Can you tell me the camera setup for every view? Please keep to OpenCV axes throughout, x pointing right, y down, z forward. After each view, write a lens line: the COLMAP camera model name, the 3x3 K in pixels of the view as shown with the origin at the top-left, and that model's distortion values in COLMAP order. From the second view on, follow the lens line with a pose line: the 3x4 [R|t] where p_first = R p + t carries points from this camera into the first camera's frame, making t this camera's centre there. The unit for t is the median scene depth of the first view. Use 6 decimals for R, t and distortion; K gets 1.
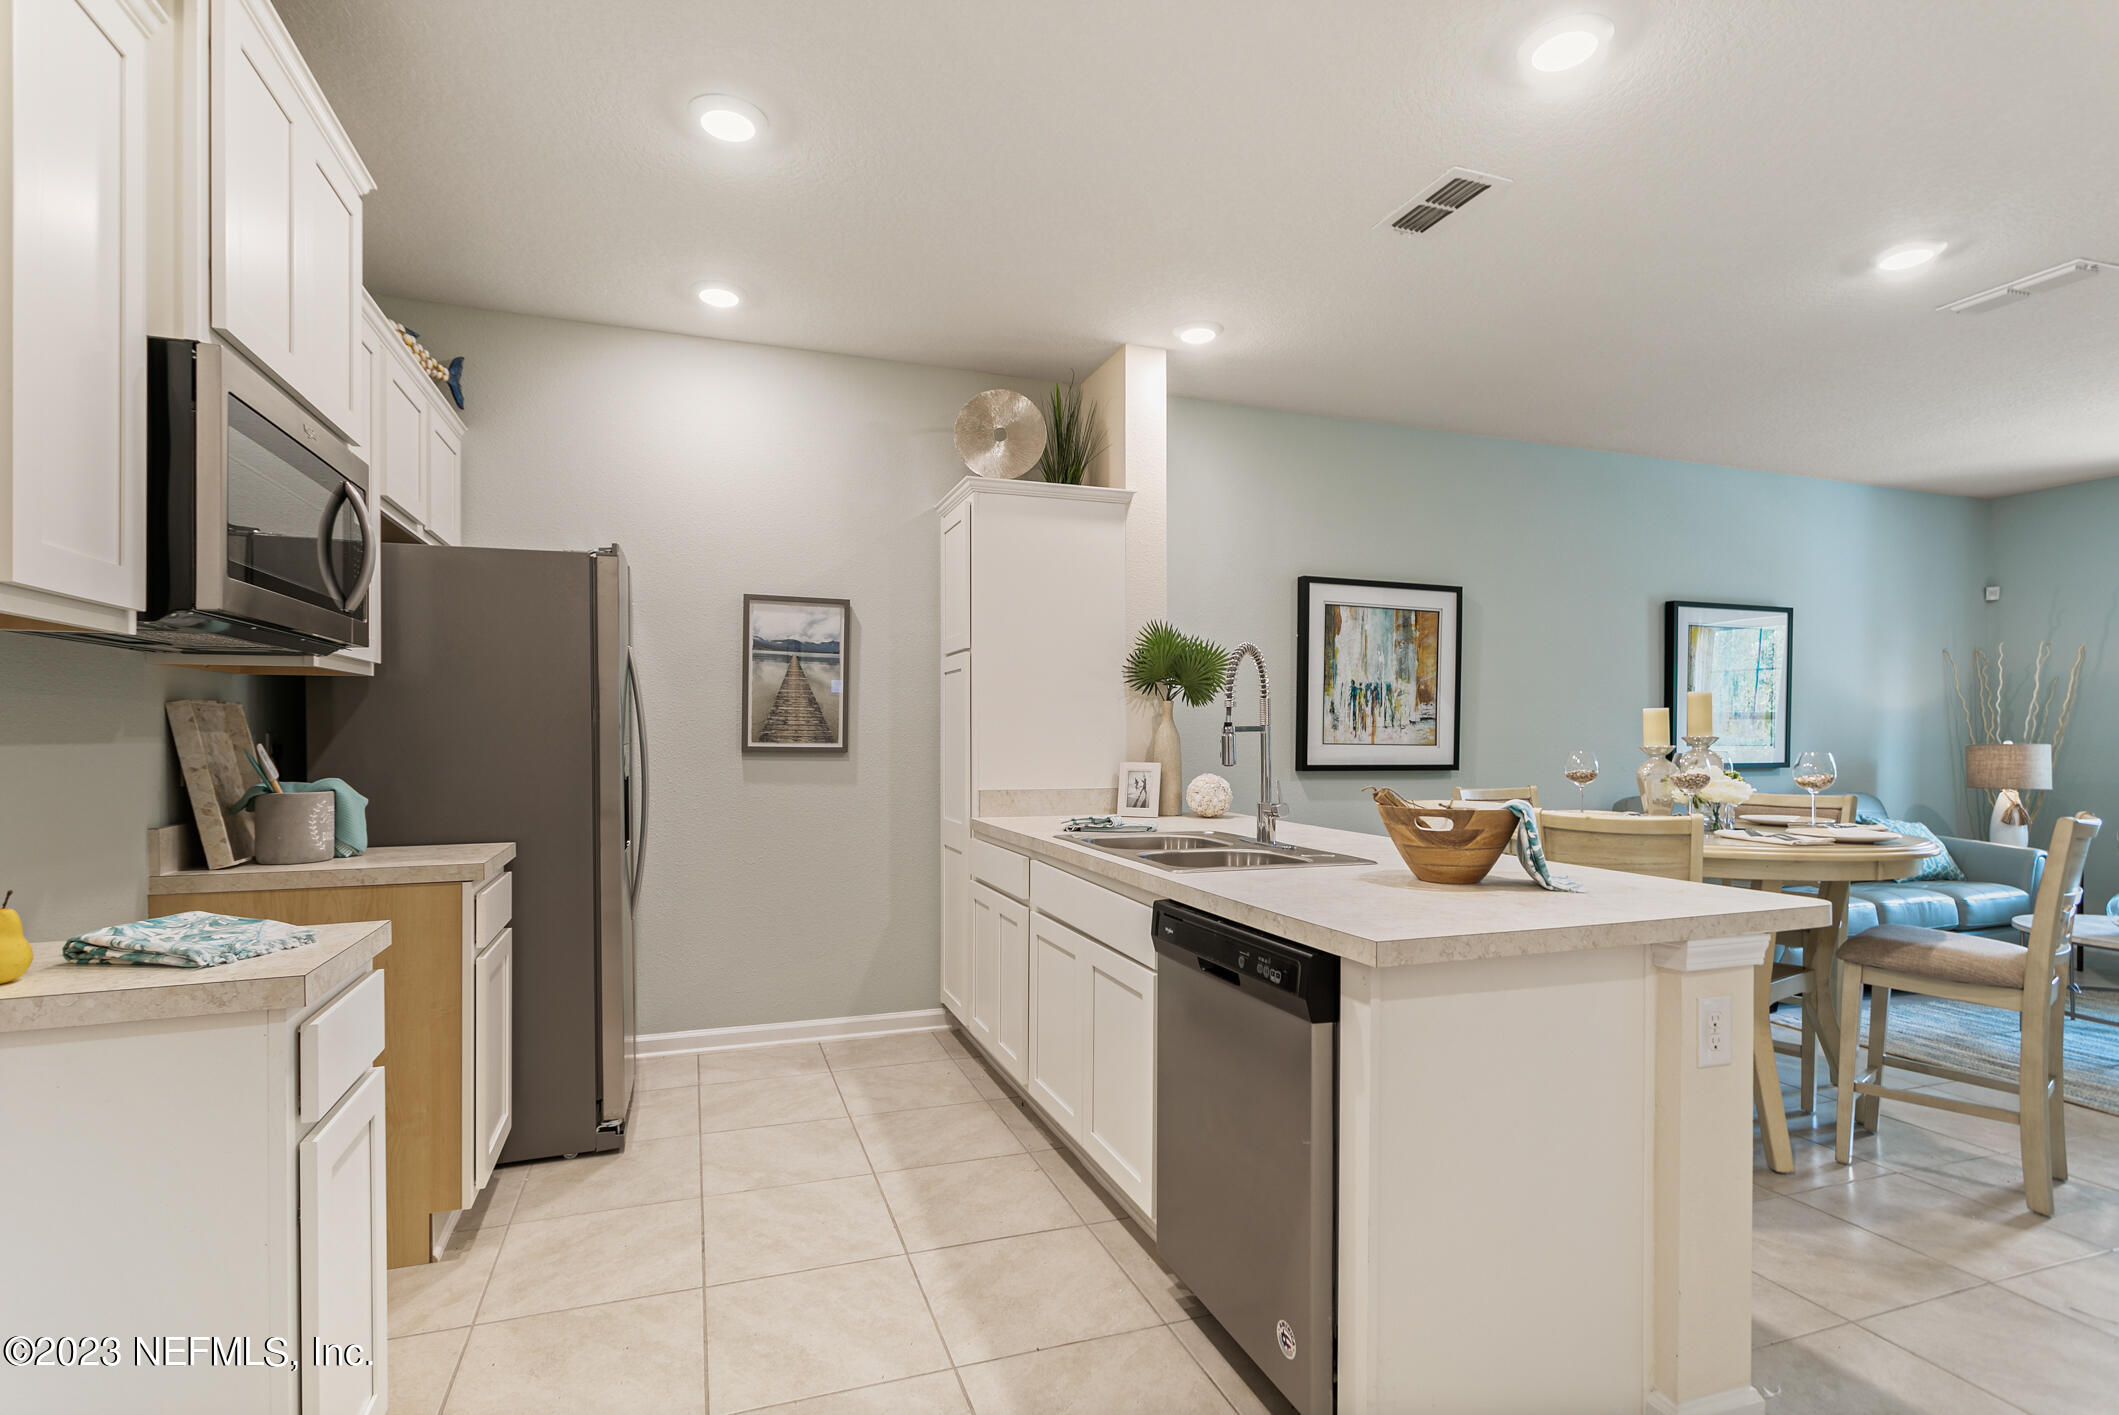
lens RADIAL K [[1018.6, 0, 1060.1], [0, 1018.6, 737.3], [0, 0, 1]] dist [0.003410, 0.003648]
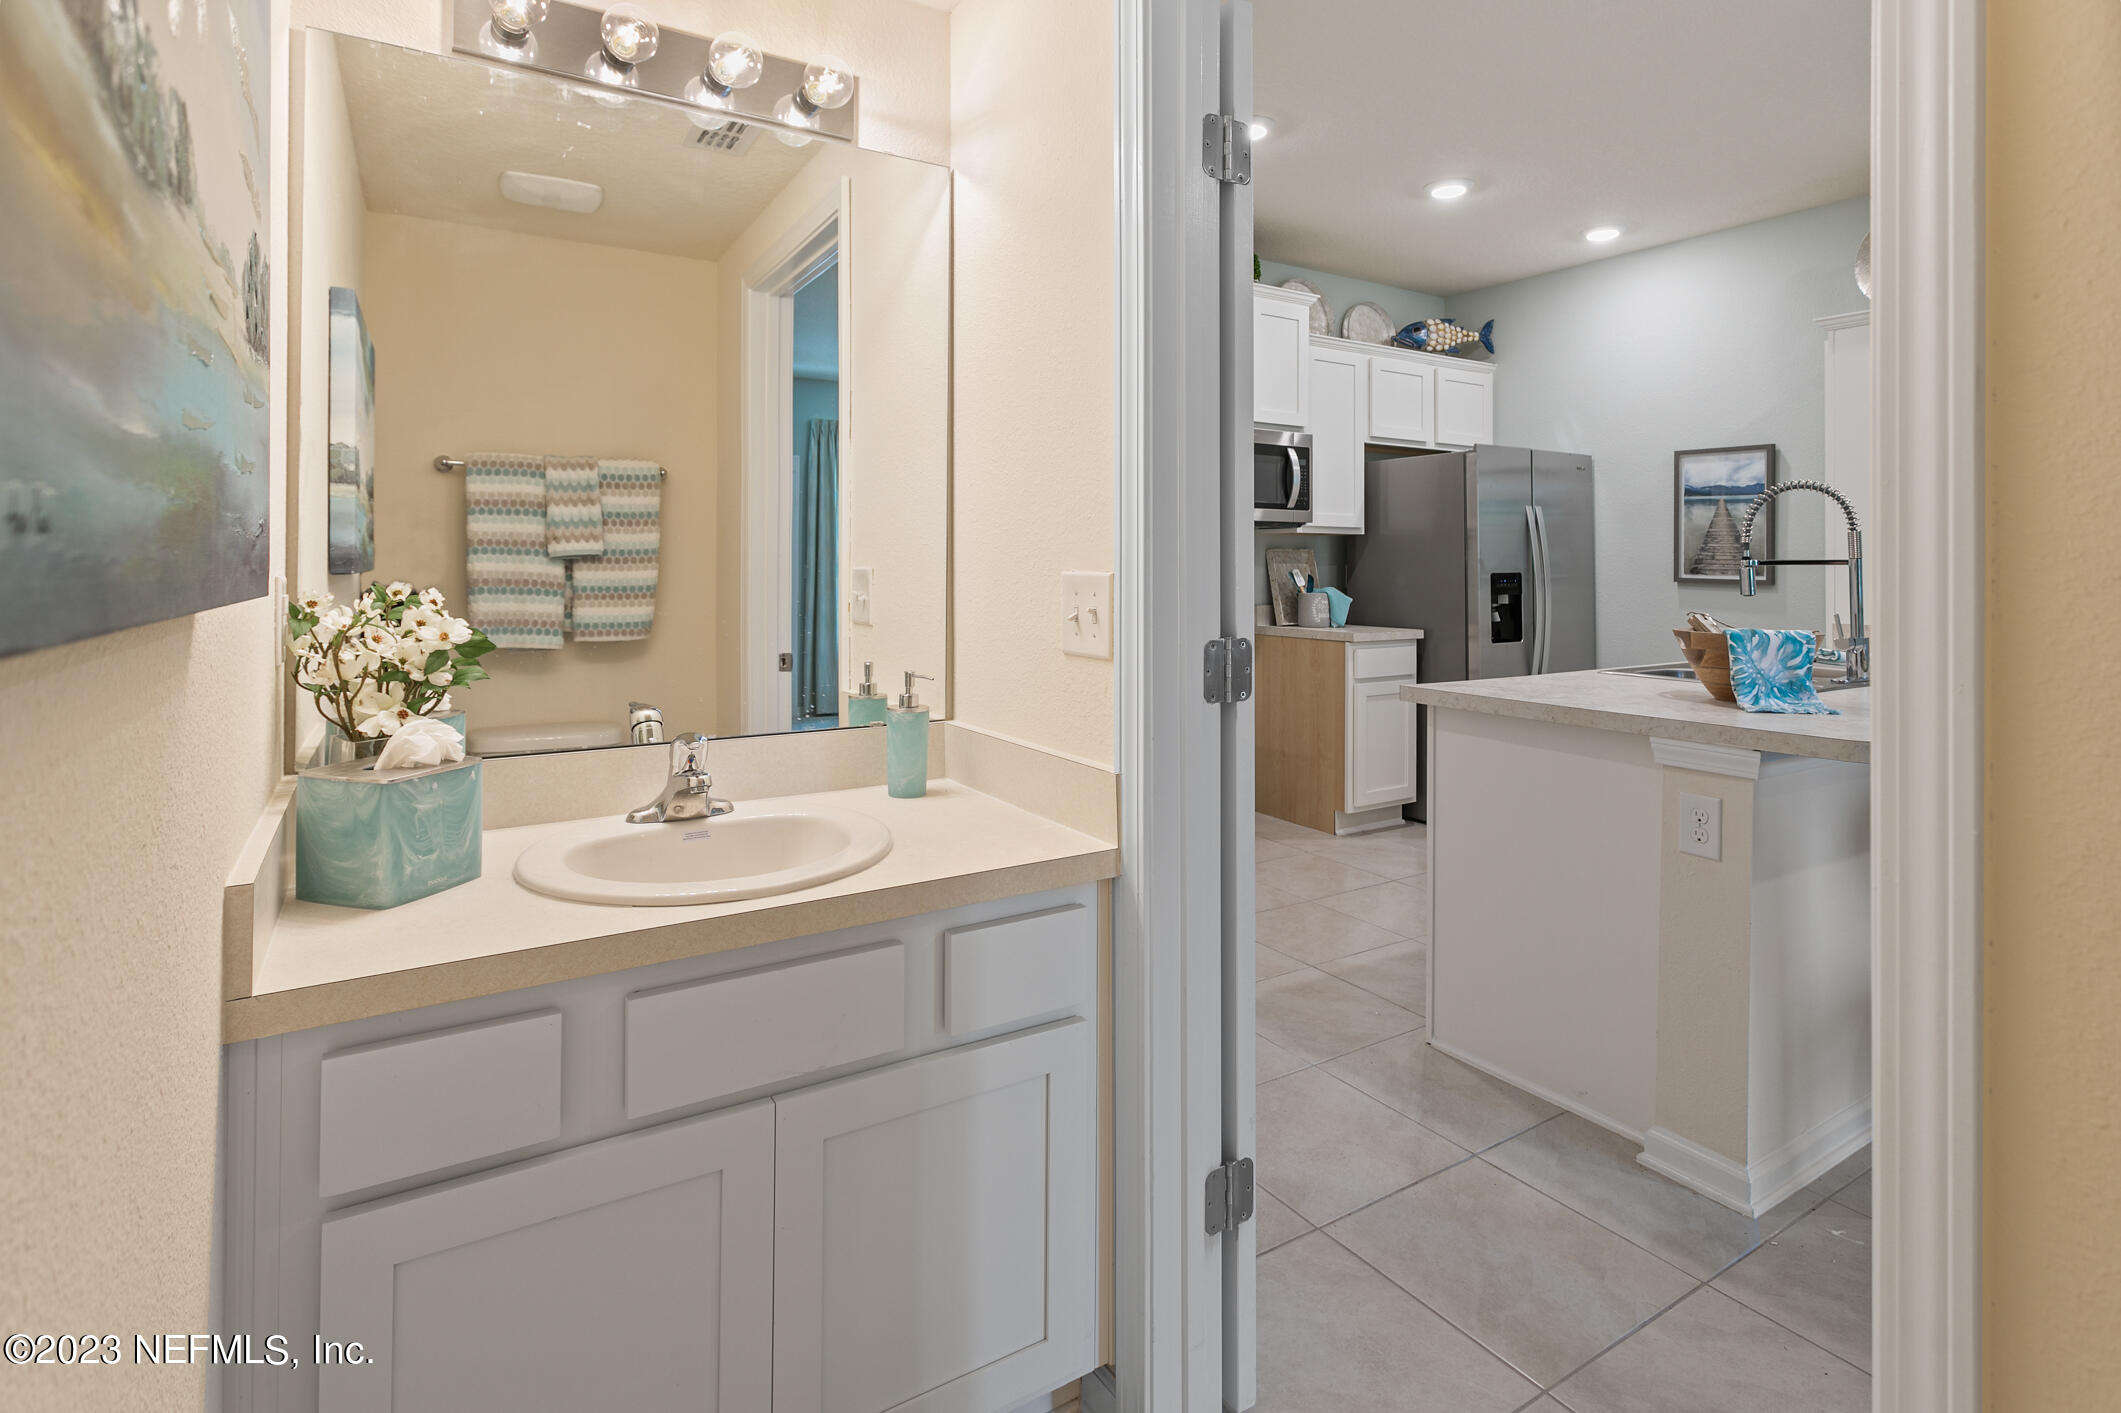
lens RADIAL K [[1019.6, 0, 1043.0], [0, 1019.6, 554.6], [0, 0, 1]] dist [0.003410, 0.003648]
pose [[0.207541, -0.009077, -0.978184, 0.709381], [-0.008872, 0.999898, -0.011160, 0.001793], [0.978186, 0.010994, 0.207440, 0.019566]]
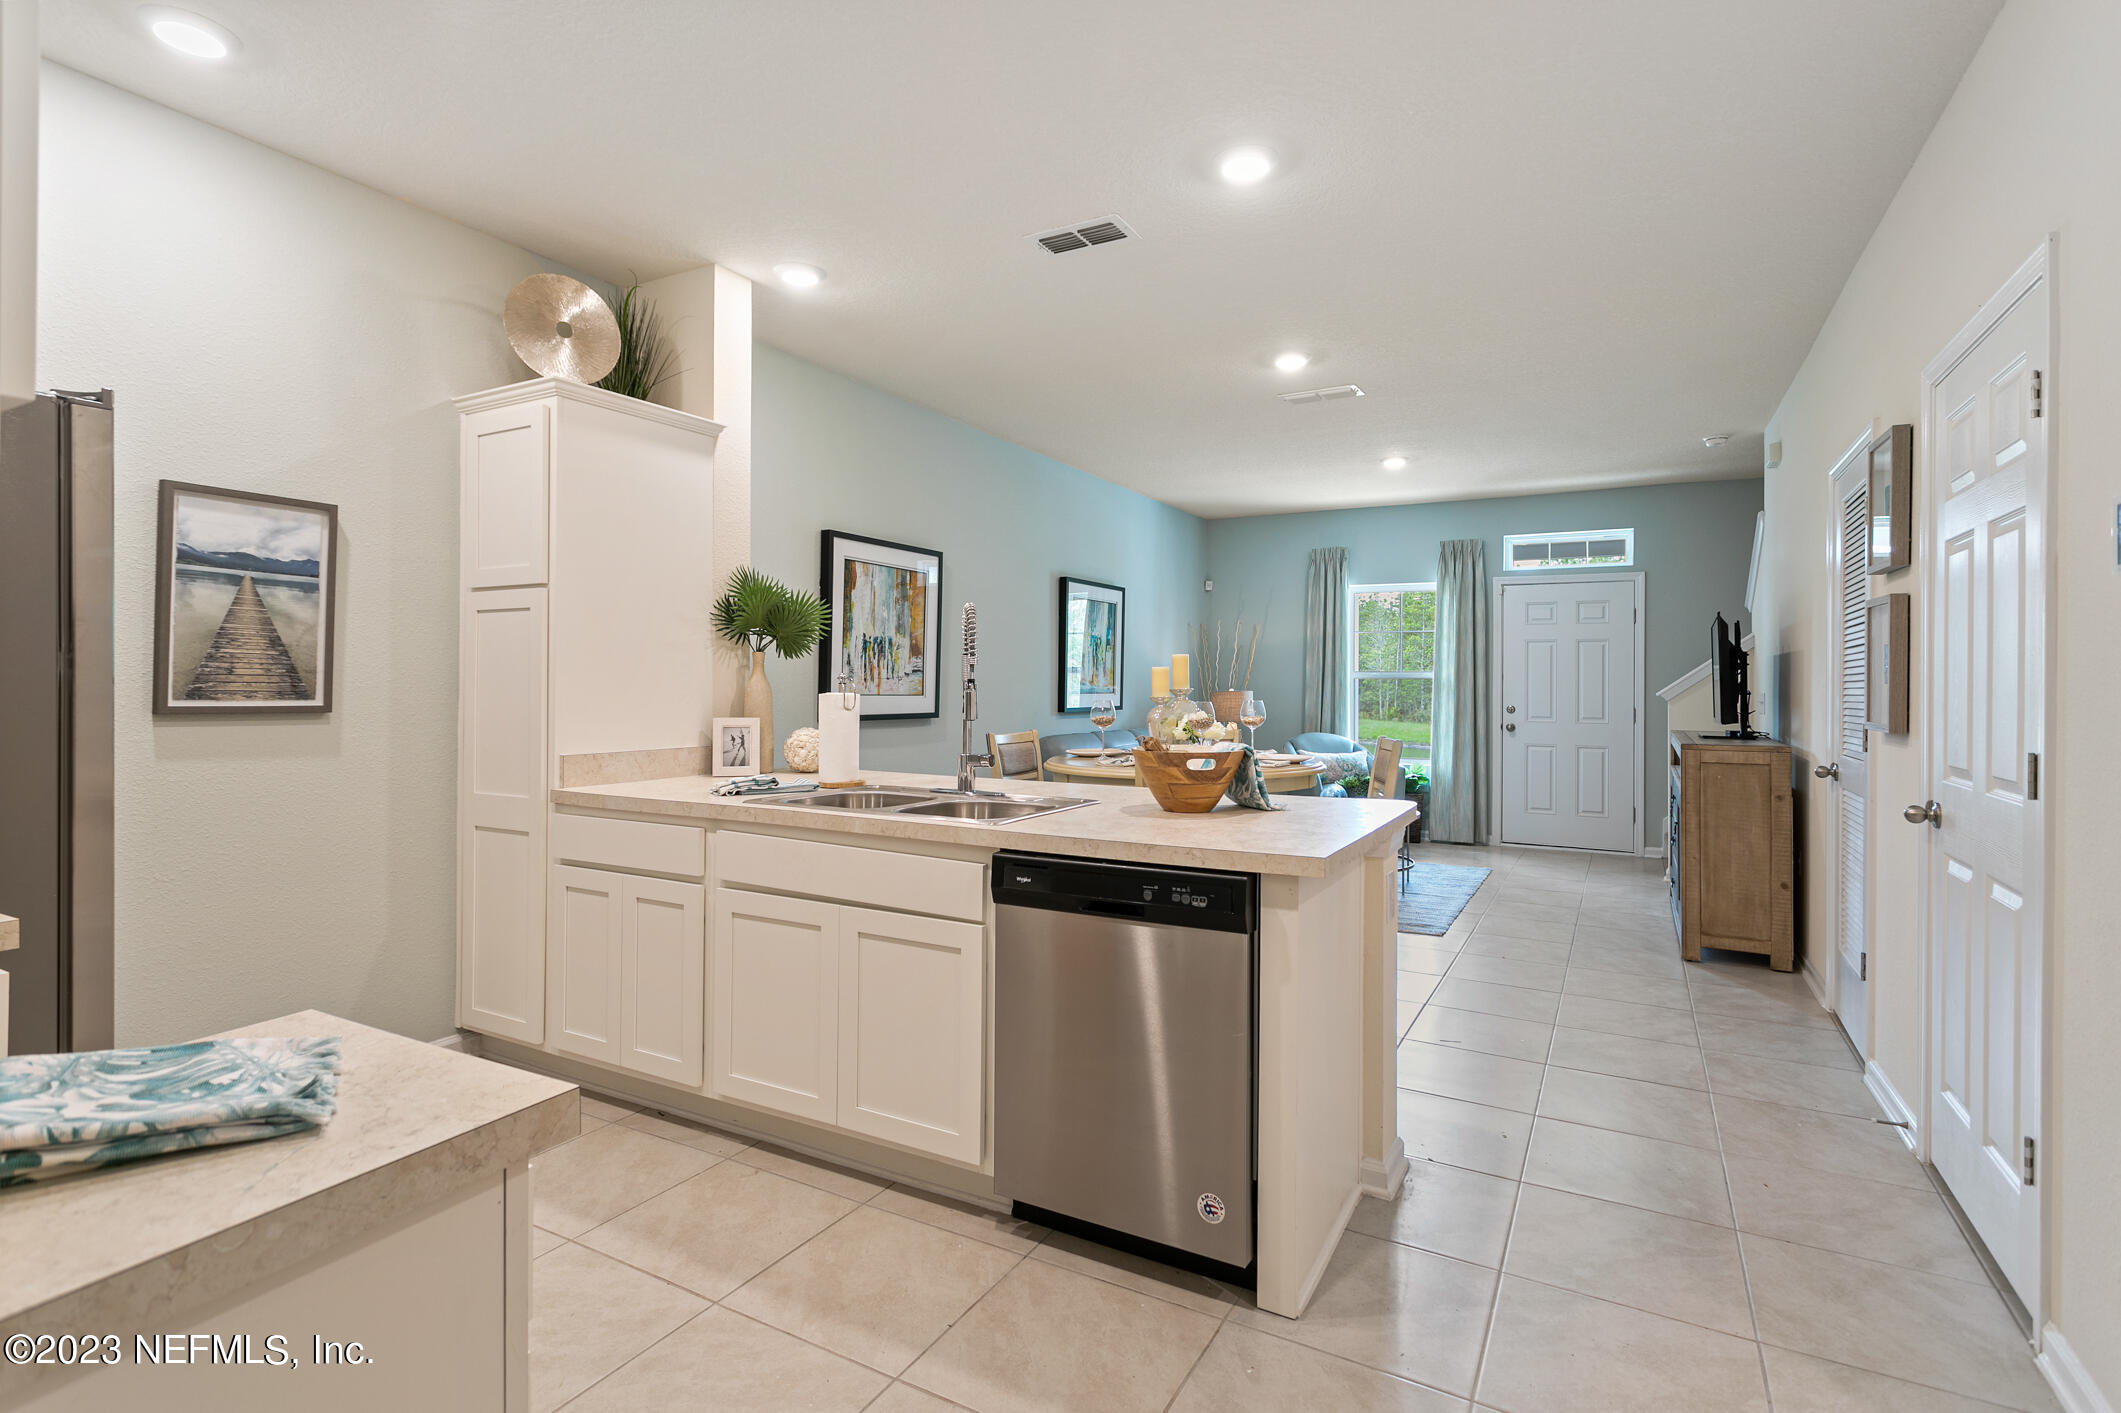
lens RADIAL K [[1019.6, 0, 1052.2], [0, 1019.6, 676.1], [0, 0, 1]] dist [0.003410, 0.003648]
pose [[0.751432, 0.004768, 0.659794, -0.312614], [-0.001026, 0.999981, -0.006058, -0.007645], [-0.659810, 0.003876, 0.751422, 0.105256]]
